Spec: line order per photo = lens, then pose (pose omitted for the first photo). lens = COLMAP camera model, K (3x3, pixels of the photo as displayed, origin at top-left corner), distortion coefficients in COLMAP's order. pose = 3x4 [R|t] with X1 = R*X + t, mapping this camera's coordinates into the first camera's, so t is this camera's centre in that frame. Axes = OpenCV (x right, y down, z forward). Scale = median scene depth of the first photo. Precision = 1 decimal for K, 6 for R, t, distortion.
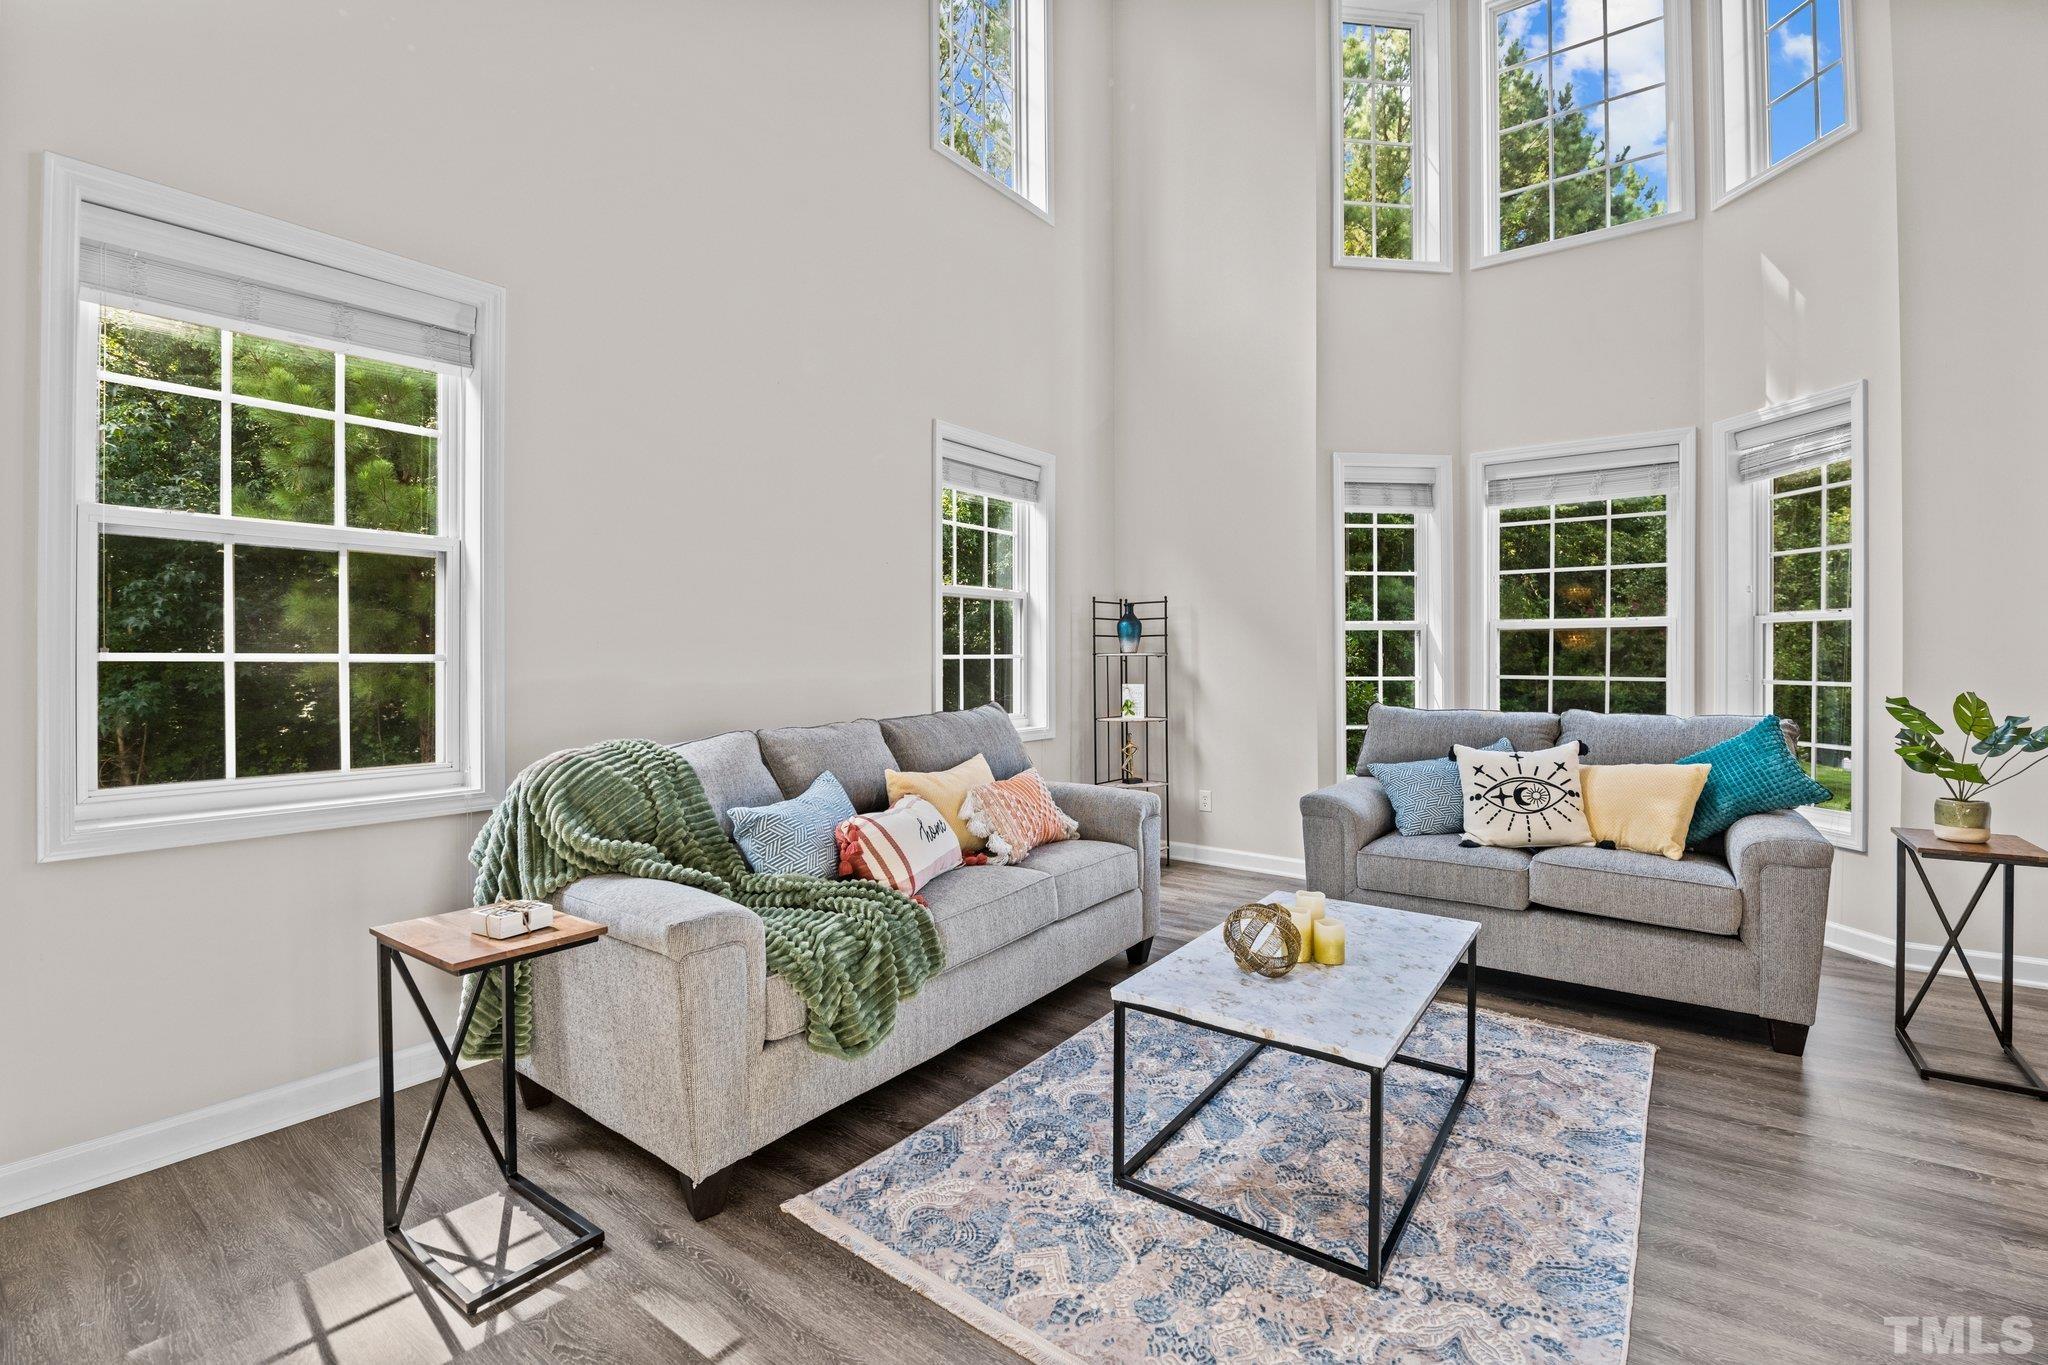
lens RADIAL K [[903.5, 0, 1032.3], [0, 903.5, 658.7], [0, 0, 1]] dist [0.001648, 0.000035]
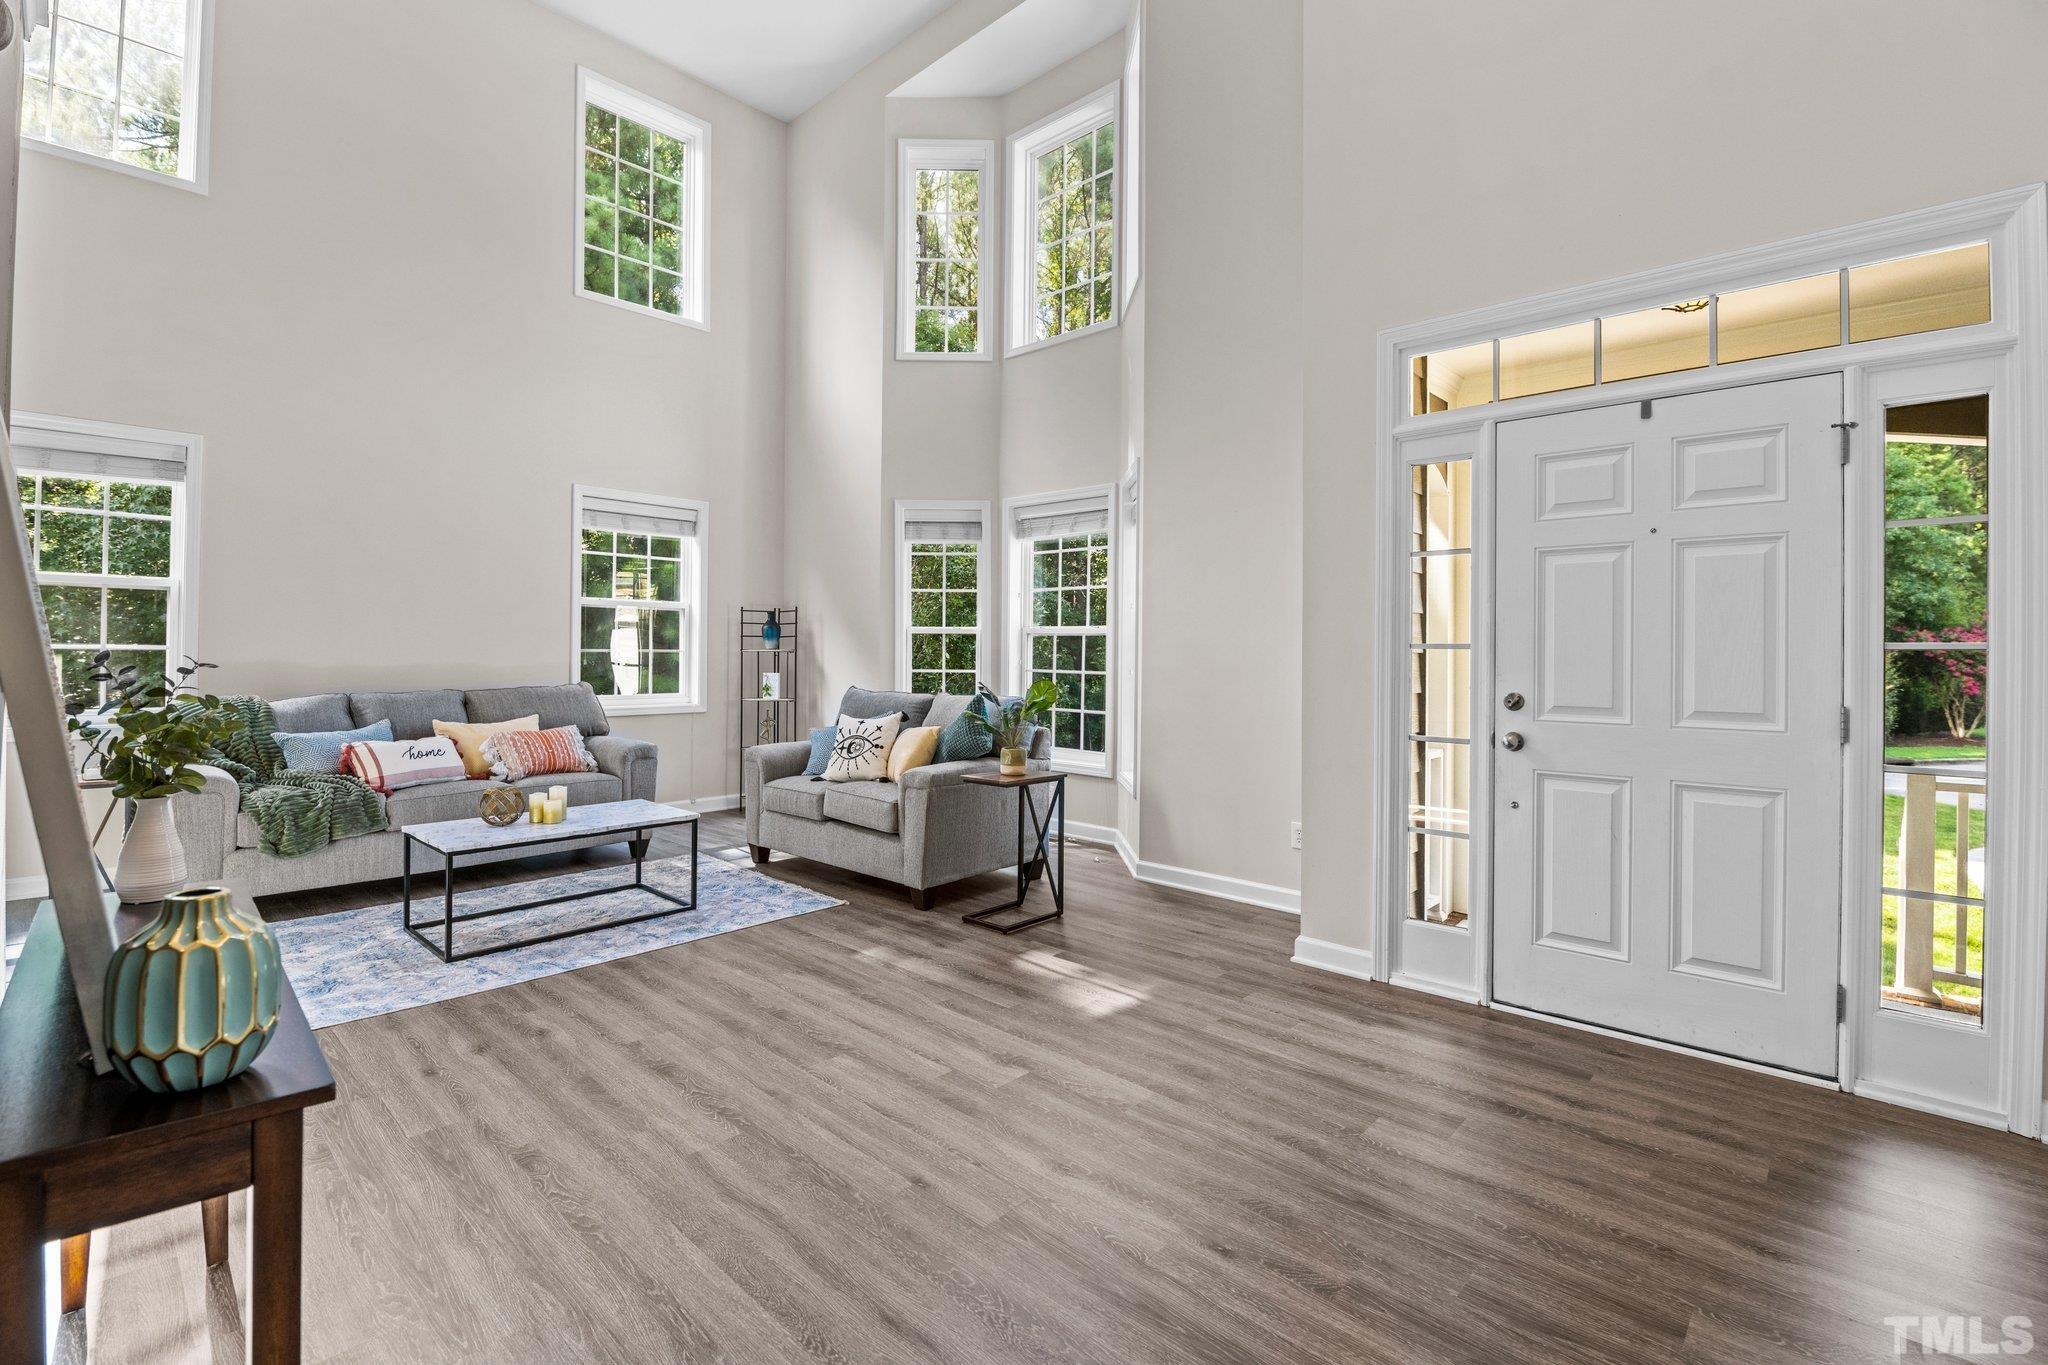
lens RADIAL K [[912.6, 0, 1017.6], [0, 912.6, 656.4], [0, 0, 1]] dist [-0.002170, -0.009105]
pose [[0.993452, 0.010758, -0.113739, 0.926595], [-0.010635, 0.999942, 0.001682, -0.003137], [0.113751, -0.000461, 0.993509, -0.431389]]
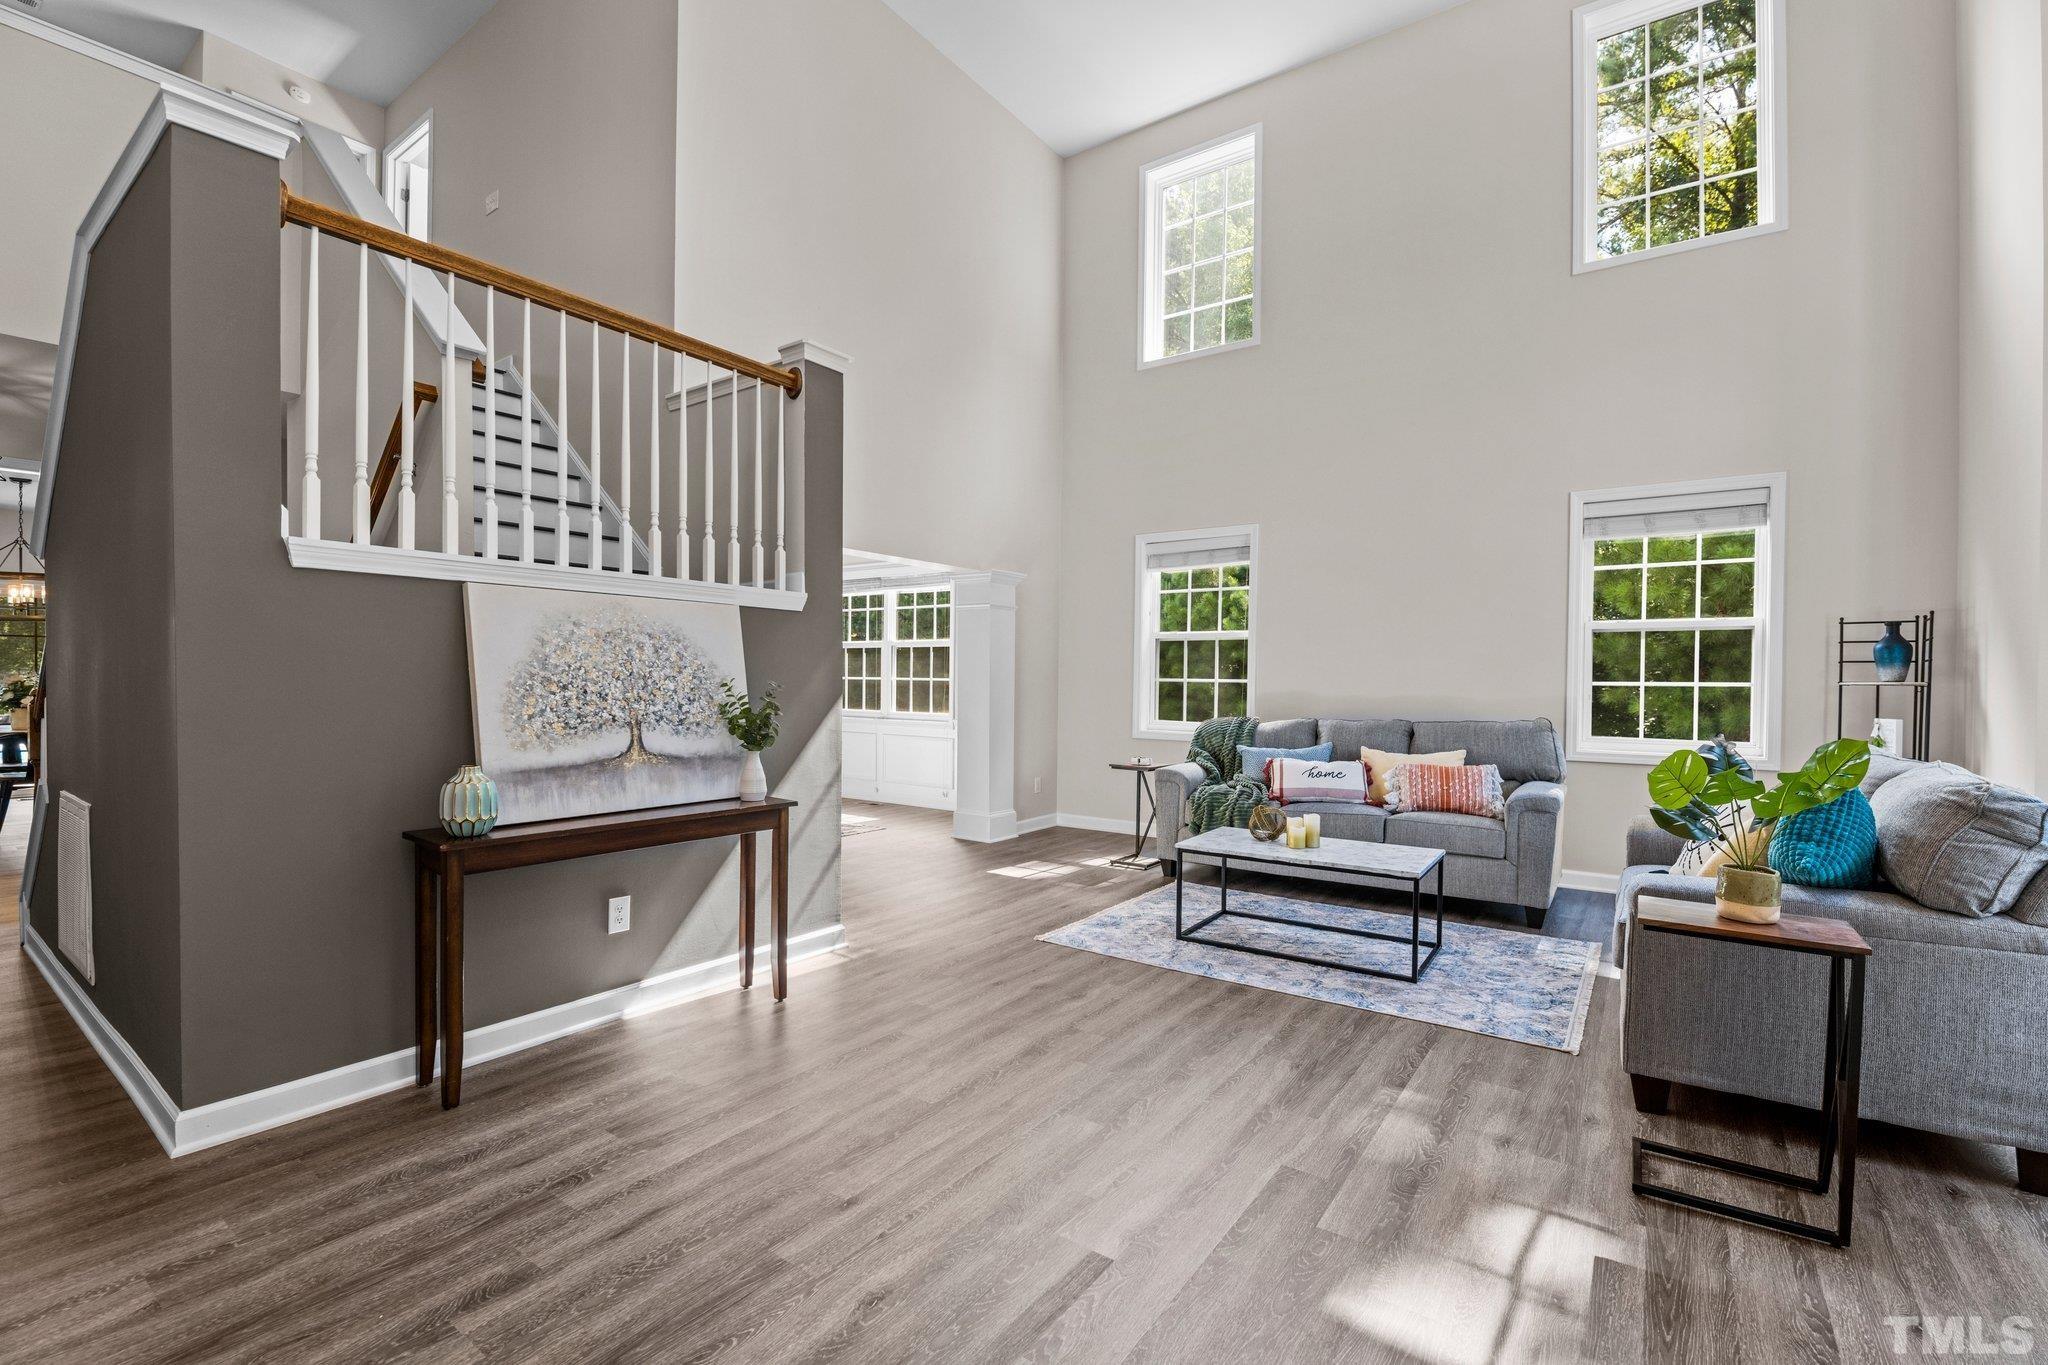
lens RADIAL K [[895.6, 0, 990.3], [0, 895.6, 691.9], [0, 0, 1]] dist [-0.000096, -0.010984]
pose [[-0.000485, 0.017307, -0.999850, 1.383842], [-0.008888, 0.999811, 0.017311, -0.005145], [0.999960, 0.008895, -0.000331, 0.246268]]
